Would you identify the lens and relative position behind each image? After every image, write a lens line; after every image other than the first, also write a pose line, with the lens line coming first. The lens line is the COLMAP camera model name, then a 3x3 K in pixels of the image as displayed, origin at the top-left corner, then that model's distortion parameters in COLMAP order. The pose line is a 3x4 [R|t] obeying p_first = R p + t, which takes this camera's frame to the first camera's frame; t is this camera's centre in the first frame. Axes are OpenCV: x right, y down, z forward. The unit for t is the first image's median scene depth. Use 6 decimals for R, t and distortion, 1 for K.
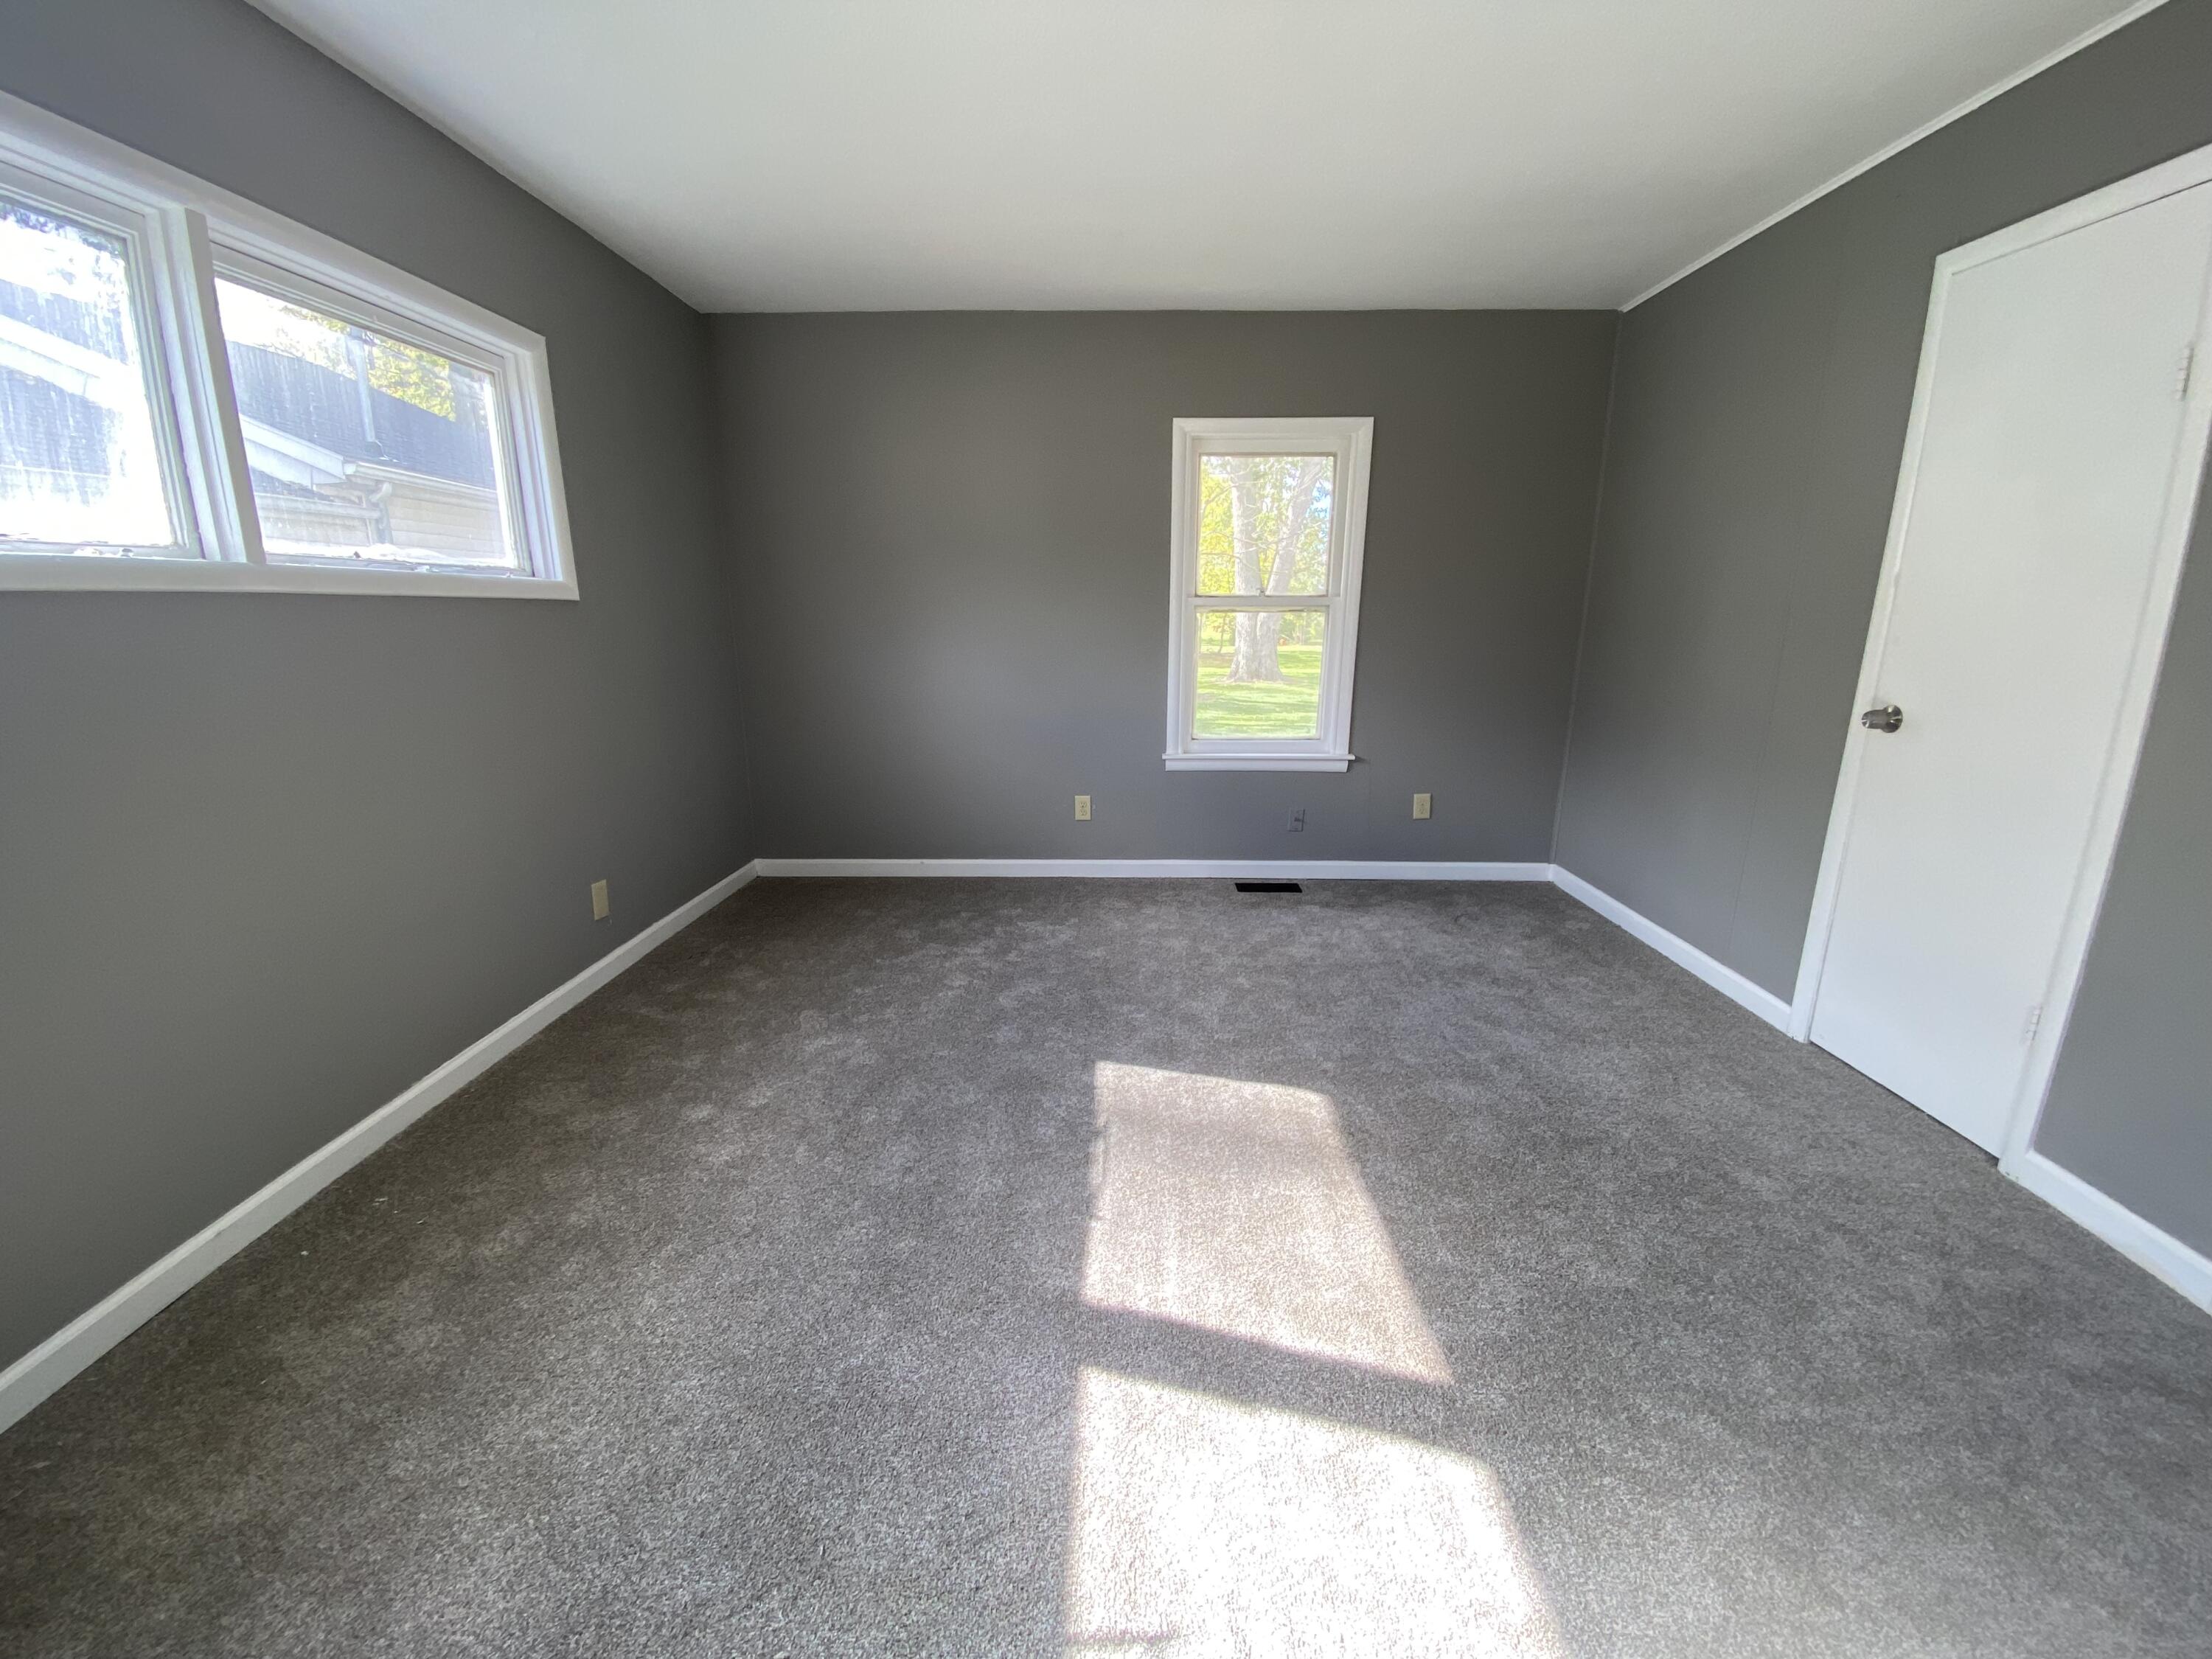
lens RADIAL K [[909.3, 0, 1102.2], [0, 909.3, 844.6], [0, 0, 1]] dist [0.059301, -0.036522]
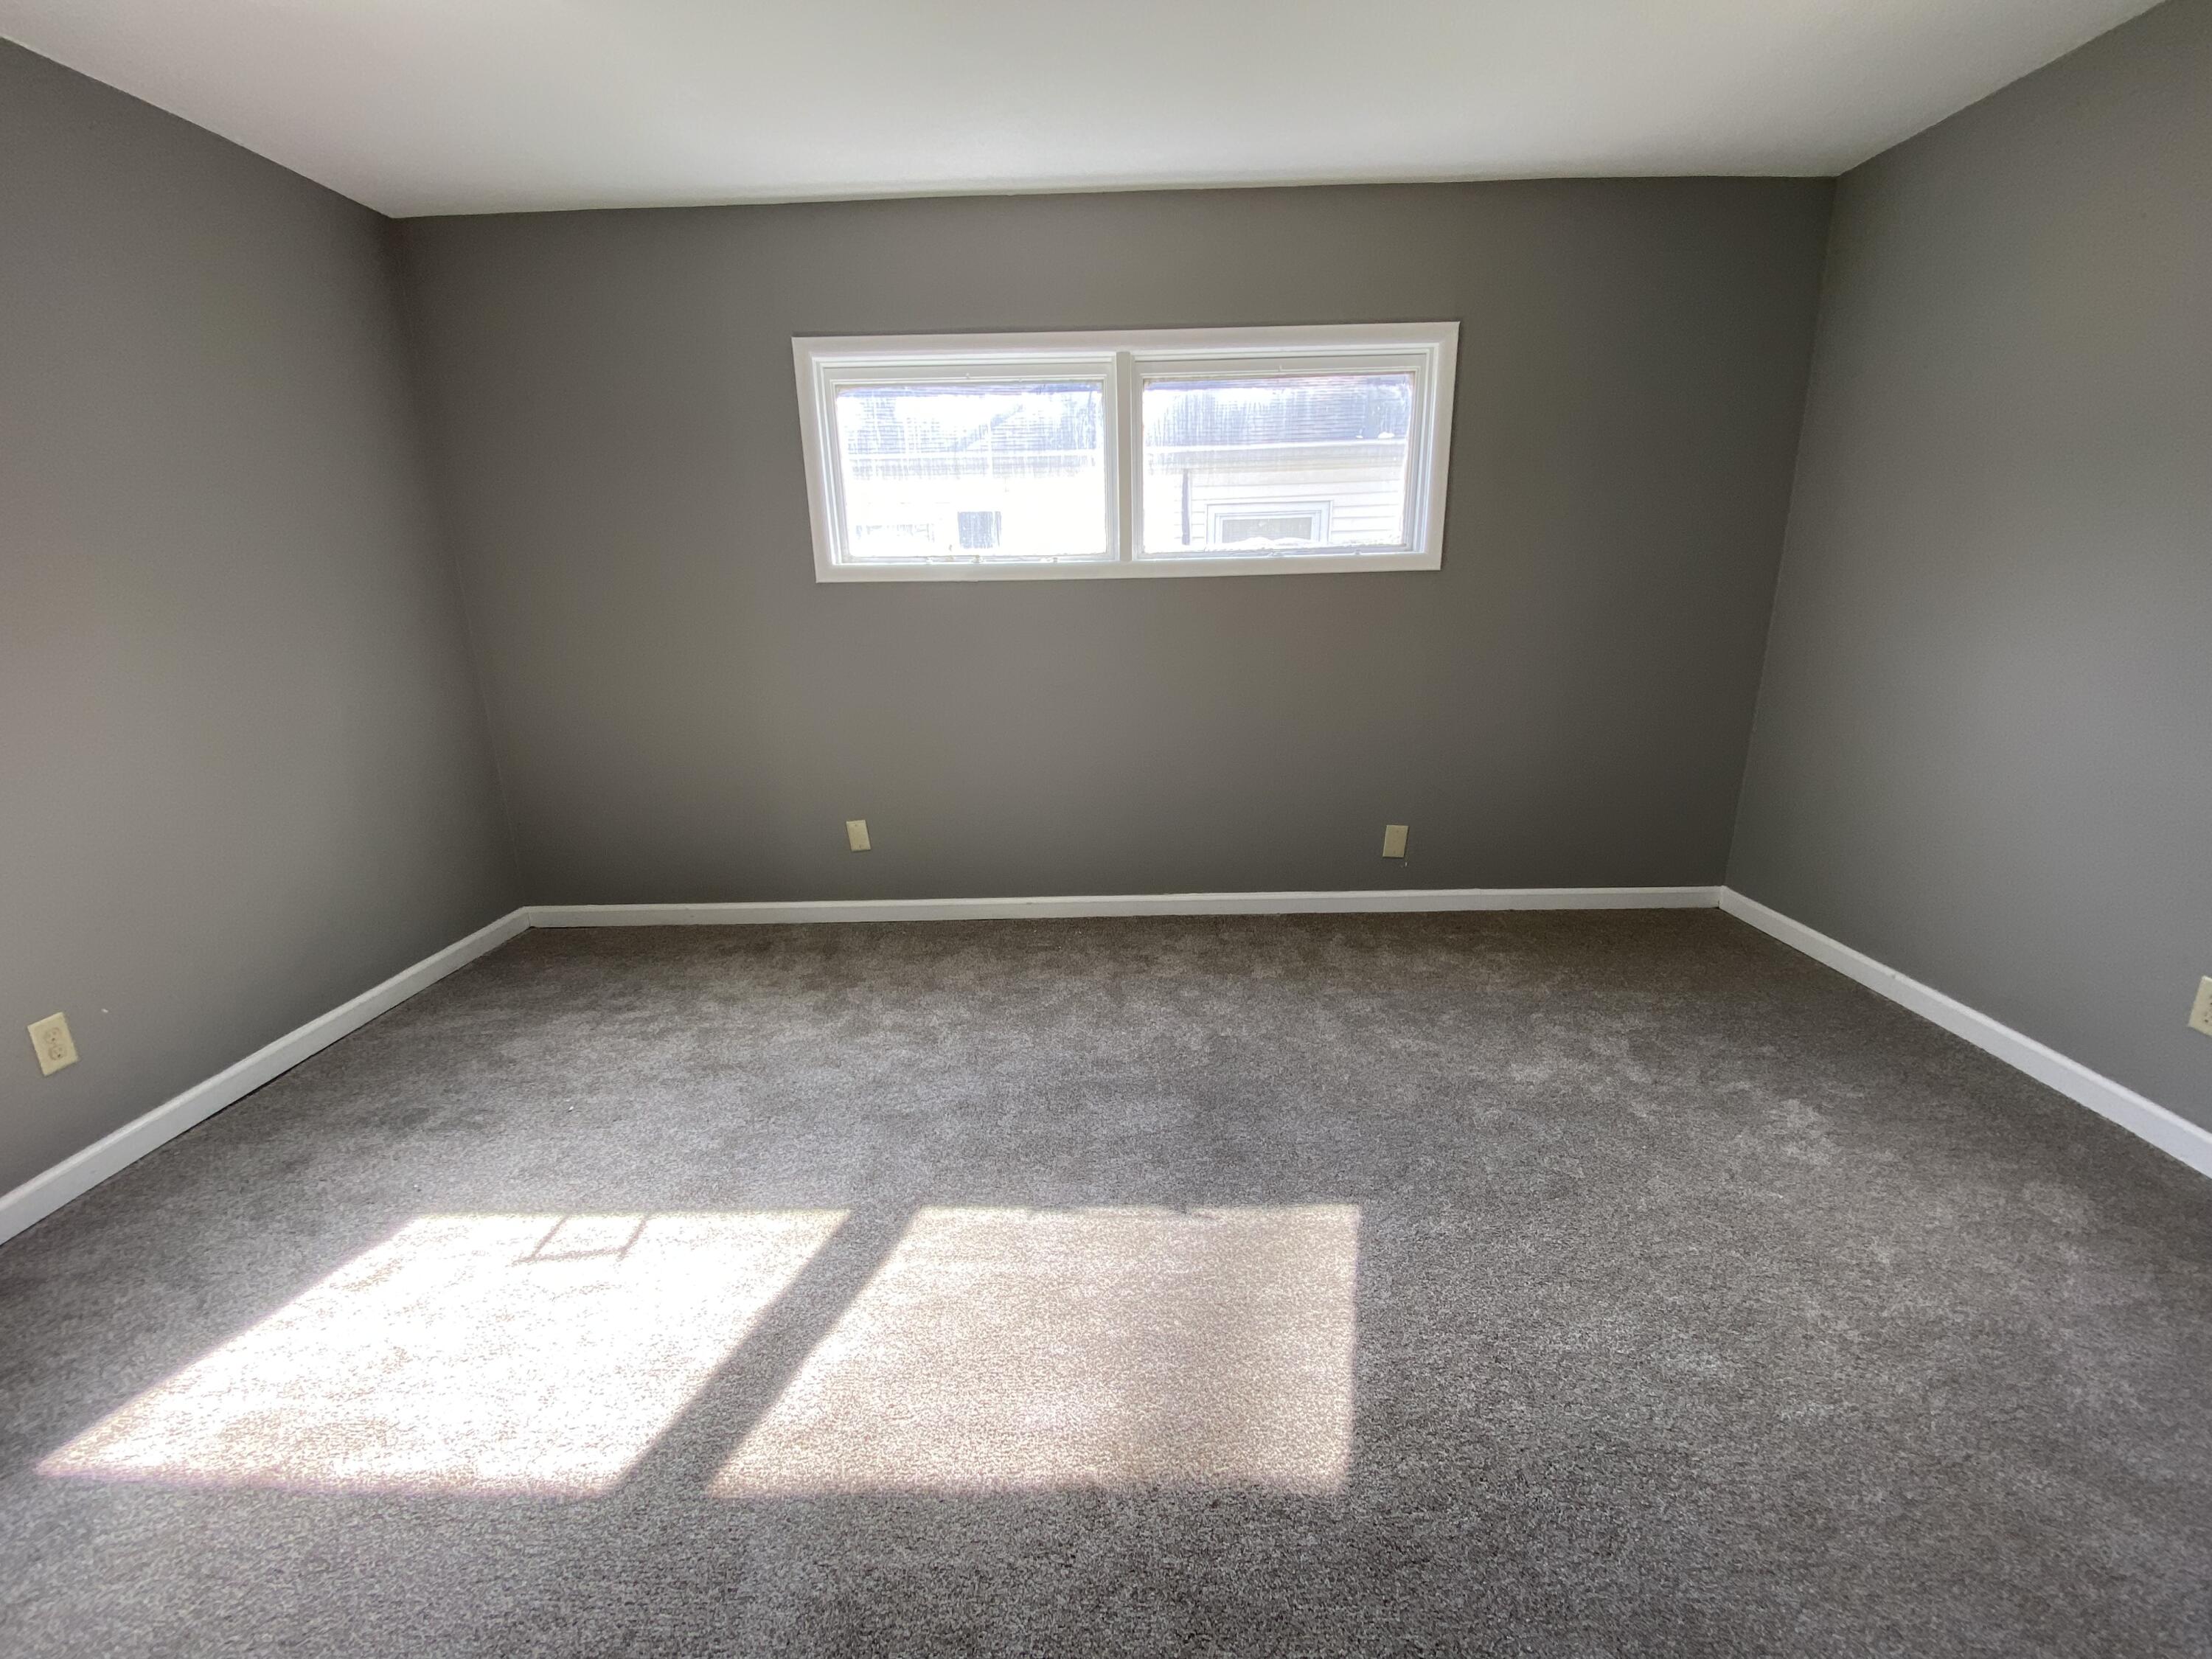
lens RADIAL K [[877.0, 0, 1105.7], [0, 877.0, 870.7], [0, 0, 1]] dist [-0.000458, -0.000040]
pose [[-0.005164, 0.304919, -0.952364, 0.599922], [-0.222148, 0.928229, 0.298397, -0.181360], [0.974999, 0.213106, 0.062944, 0.725036]]
